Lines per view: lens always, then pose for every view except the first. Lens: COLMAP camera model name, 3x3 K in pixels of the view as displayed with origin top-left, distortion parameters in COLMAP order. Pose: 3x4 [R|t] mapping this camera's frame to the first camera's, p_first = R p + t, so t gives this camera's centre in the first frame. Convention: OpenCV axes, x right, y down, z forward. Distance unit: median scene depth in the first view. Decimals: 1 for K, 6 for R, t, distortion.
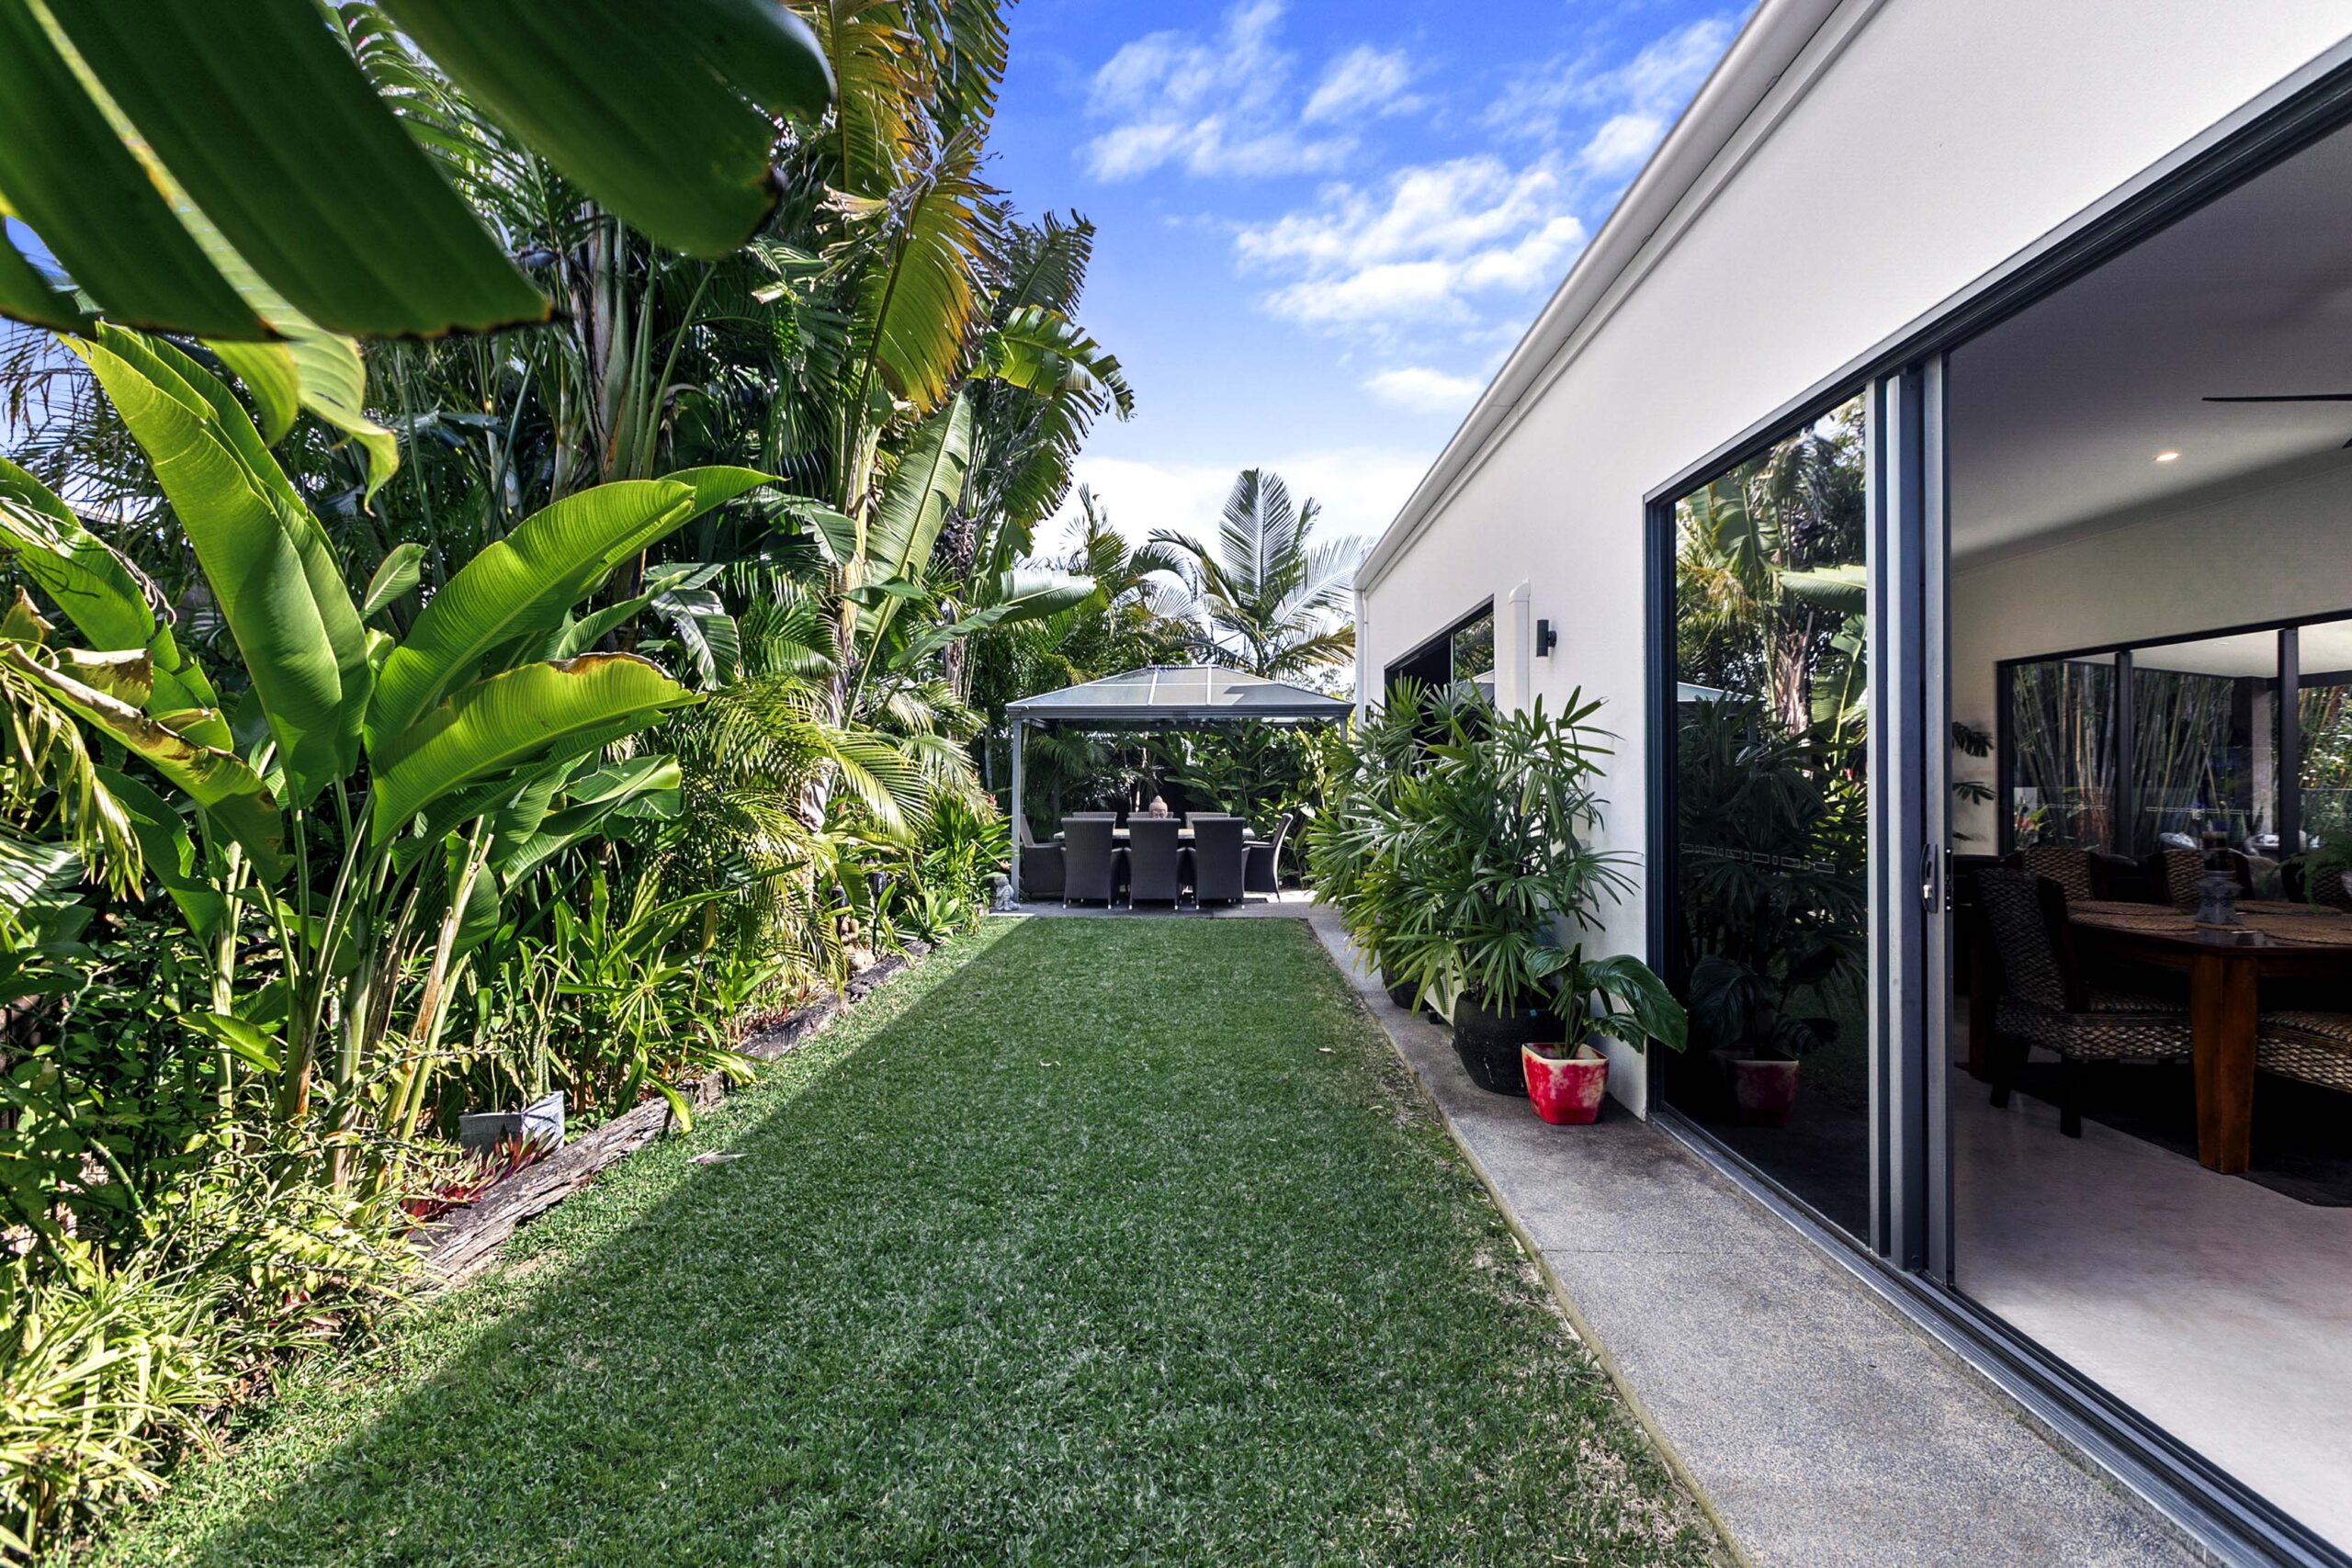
lens RADIAL K [[1063.5, 0, 1185.3], [0, 1063.5, 778.8], [0, 0, 1]] dist [0.004186, 0.000095]
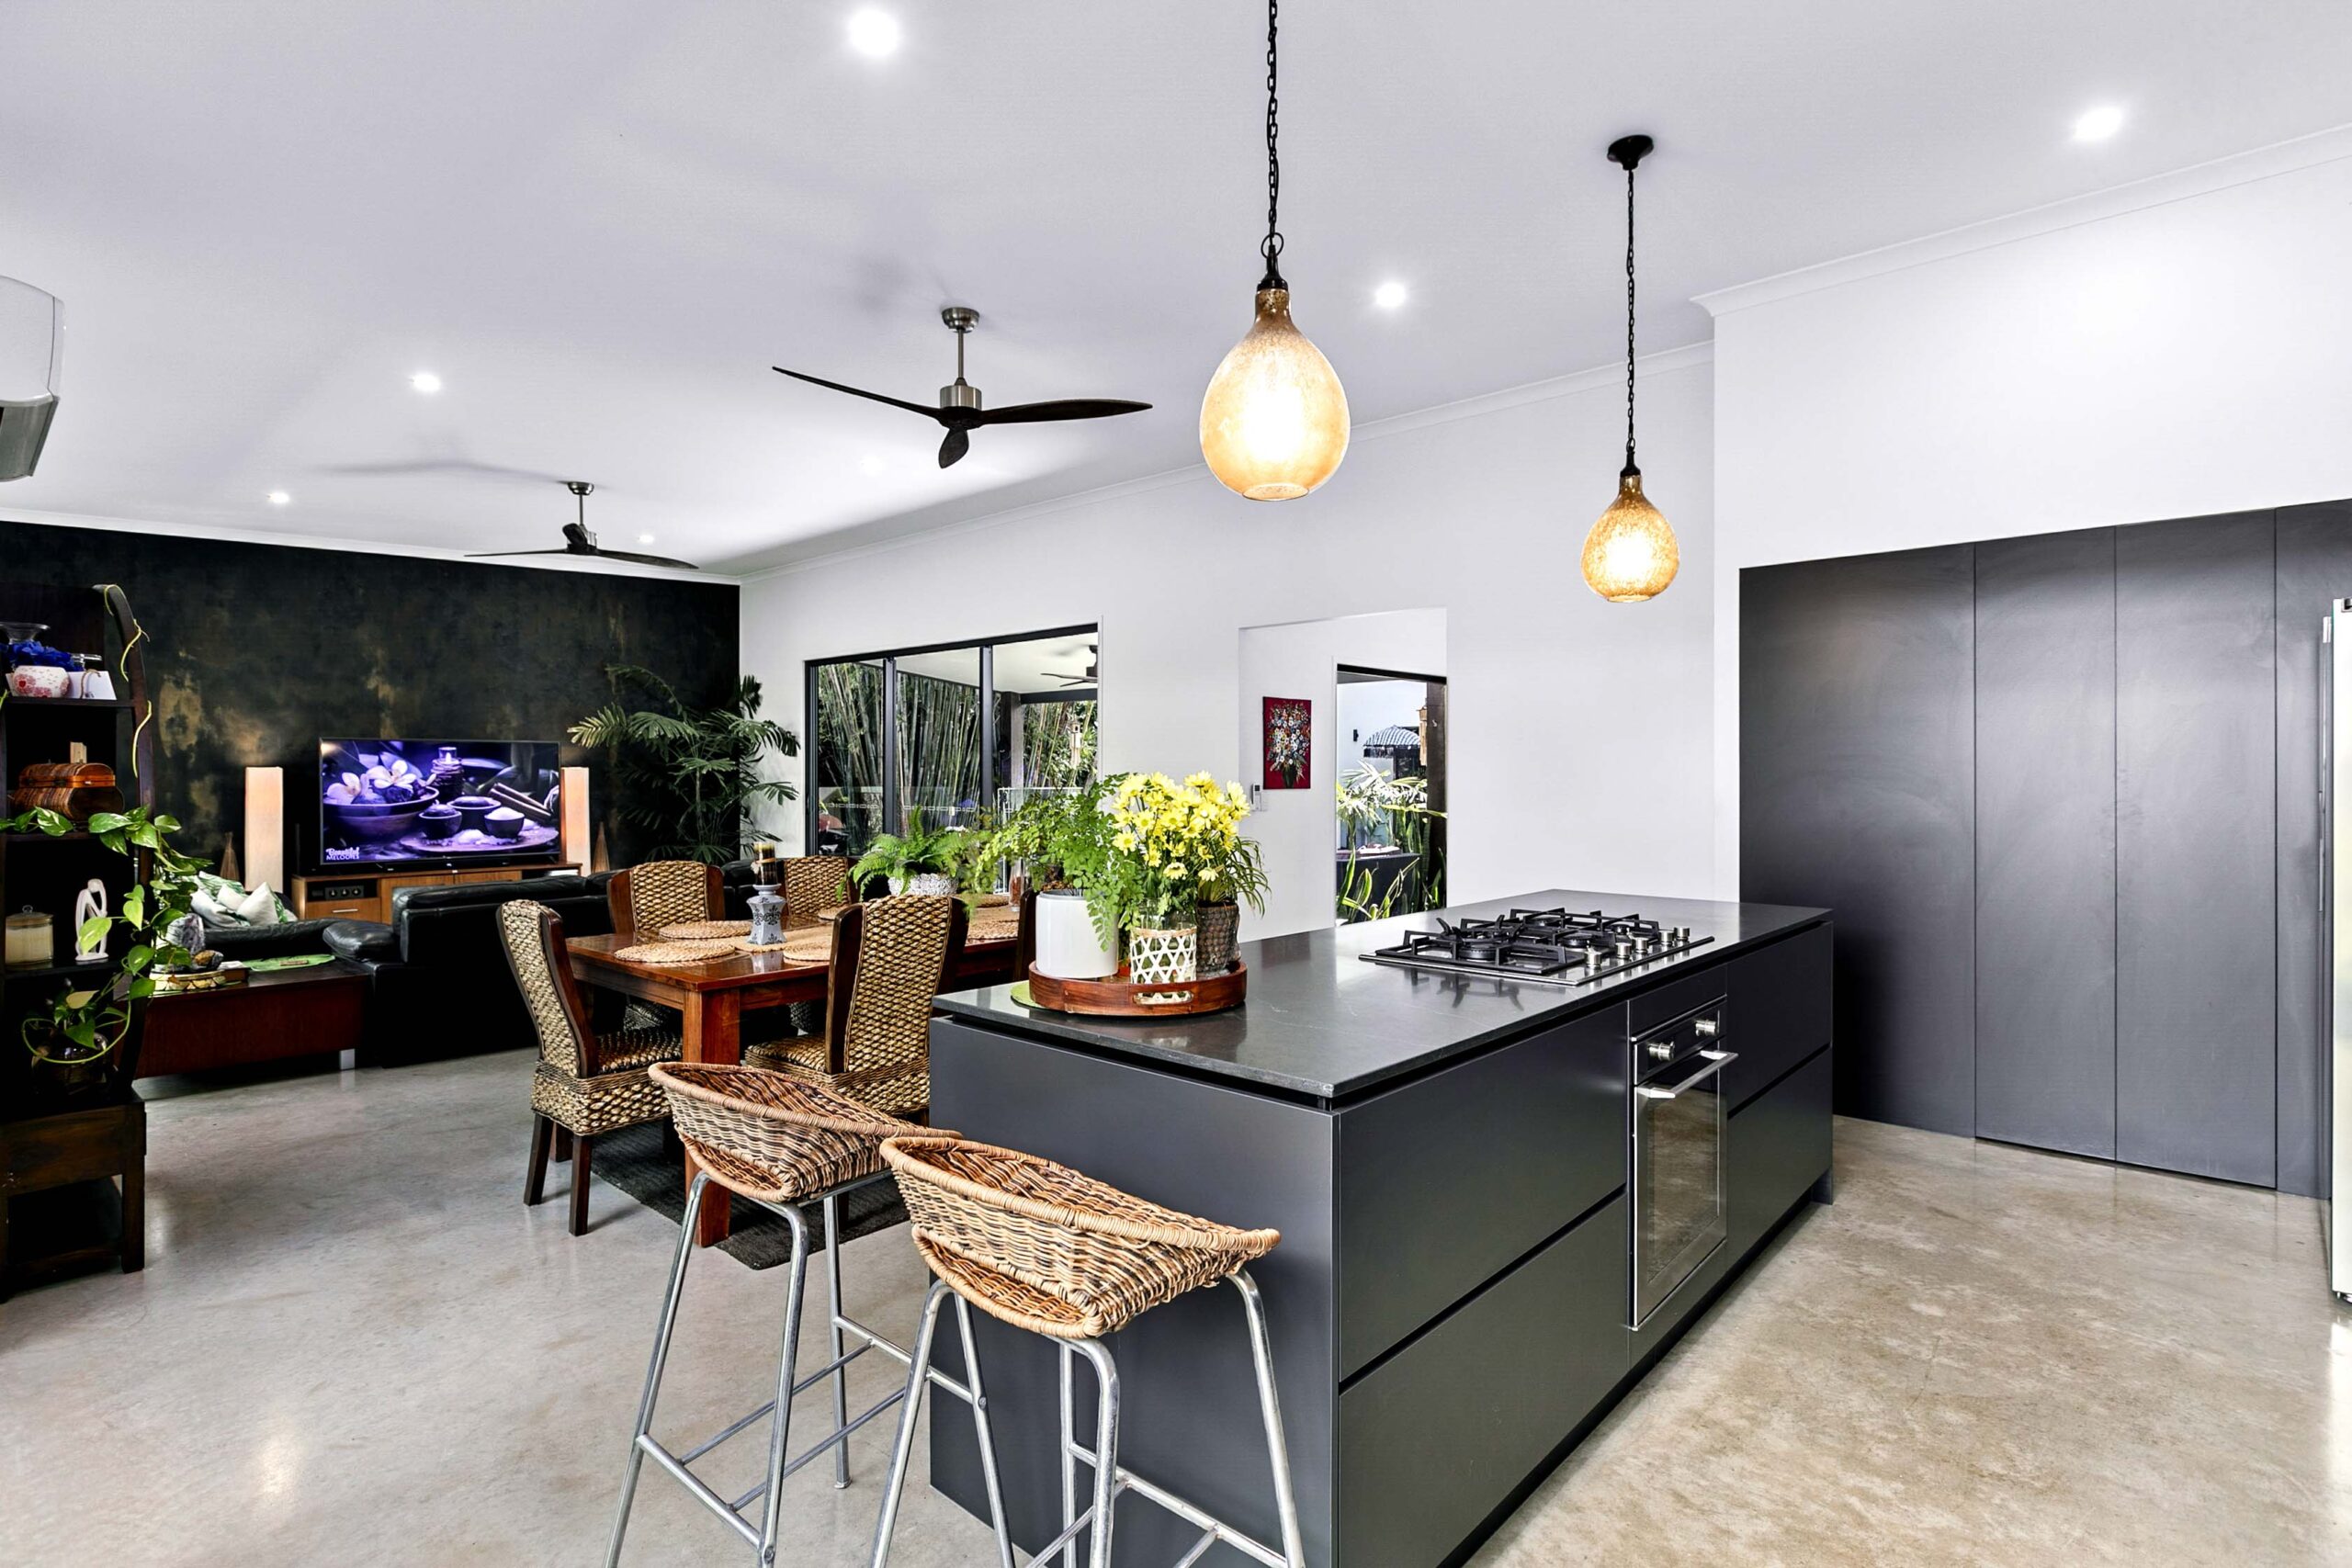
lens RADIAL K [[1150.0, 0, 1184.5], [0, 1150.0, 780.8], [0, 0, 1]] dist [-0.000595, -0.001246]
pose [[0.650177, -0.000557, 0.759783, 0.174776], [-0.003541, 0.999987, 0.003763, -0.003292], [-0.759775, -0.005137, 0.650166, 0.035431]]
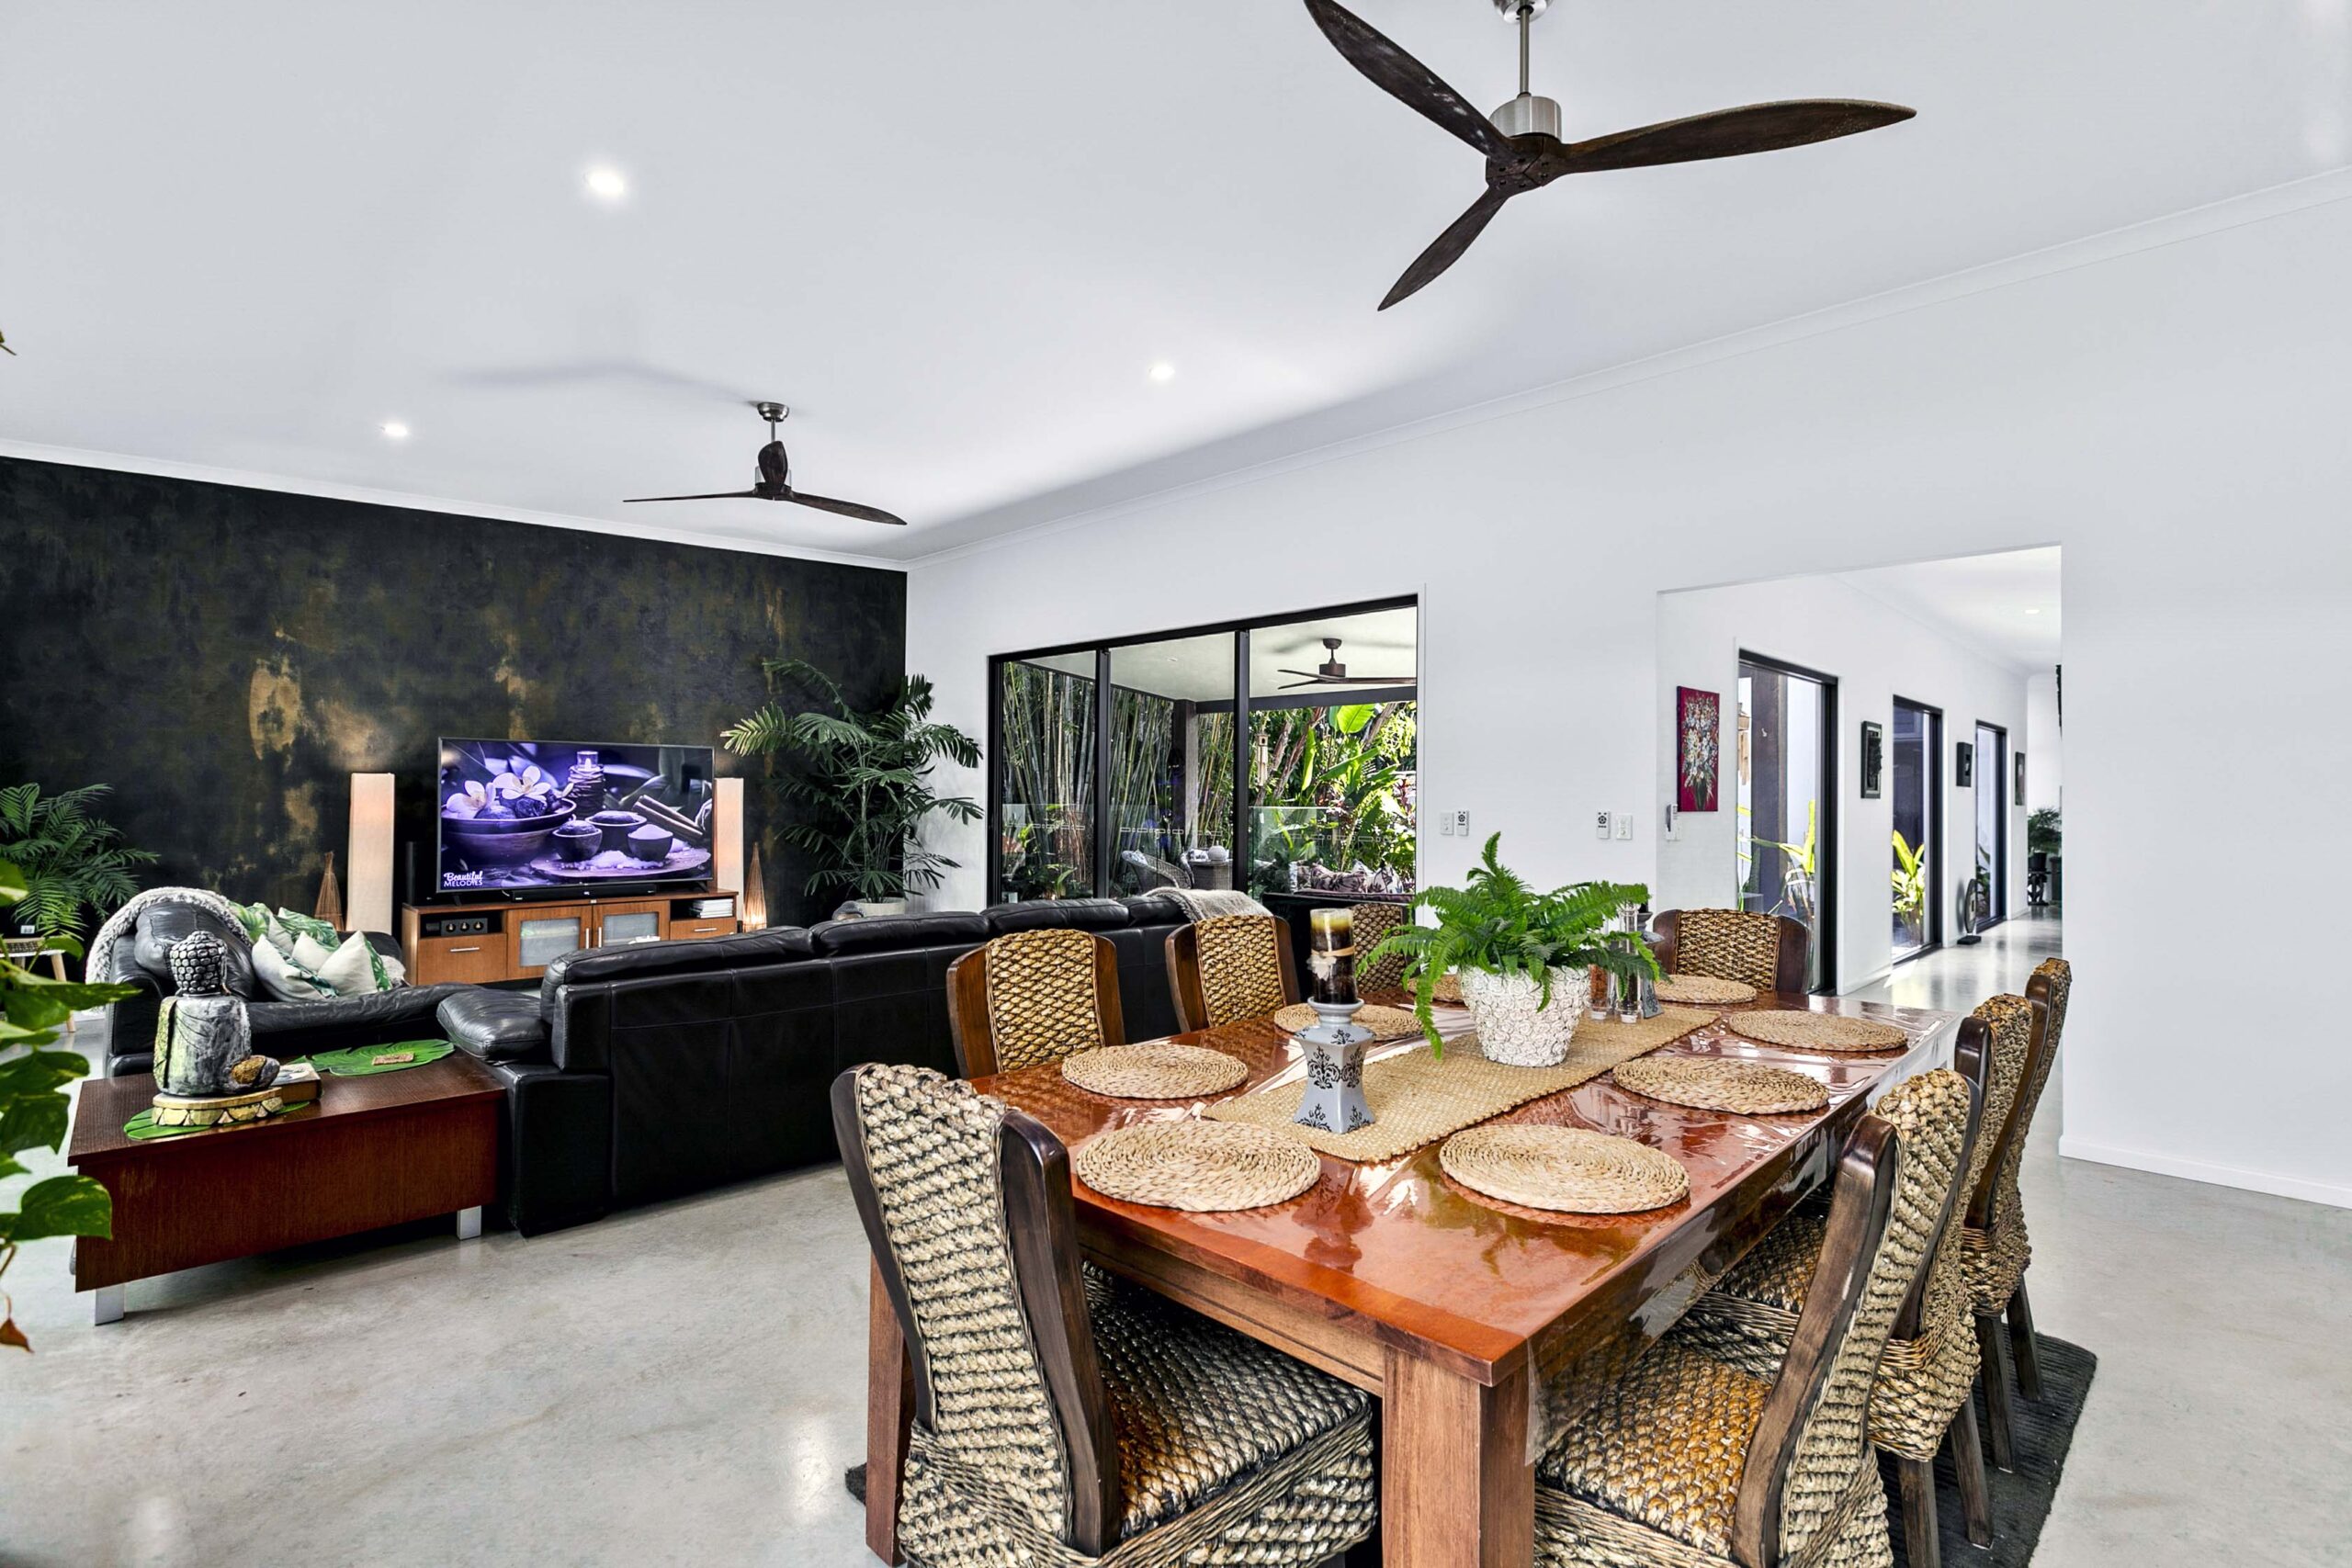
lens RADIAL K [[1097.5, 0, 1180.2], [0, 1097.5, 783.2], [0, 0, 1]] dist [-0.000063, 0.000831]
pose [[0.687859, 0.018453, 0.725609, 0.230013], [-0.012767, 0.999830, -0.013324, 0.001099], [-0.725732, -0.000099, 0.687978, 0.283984]]
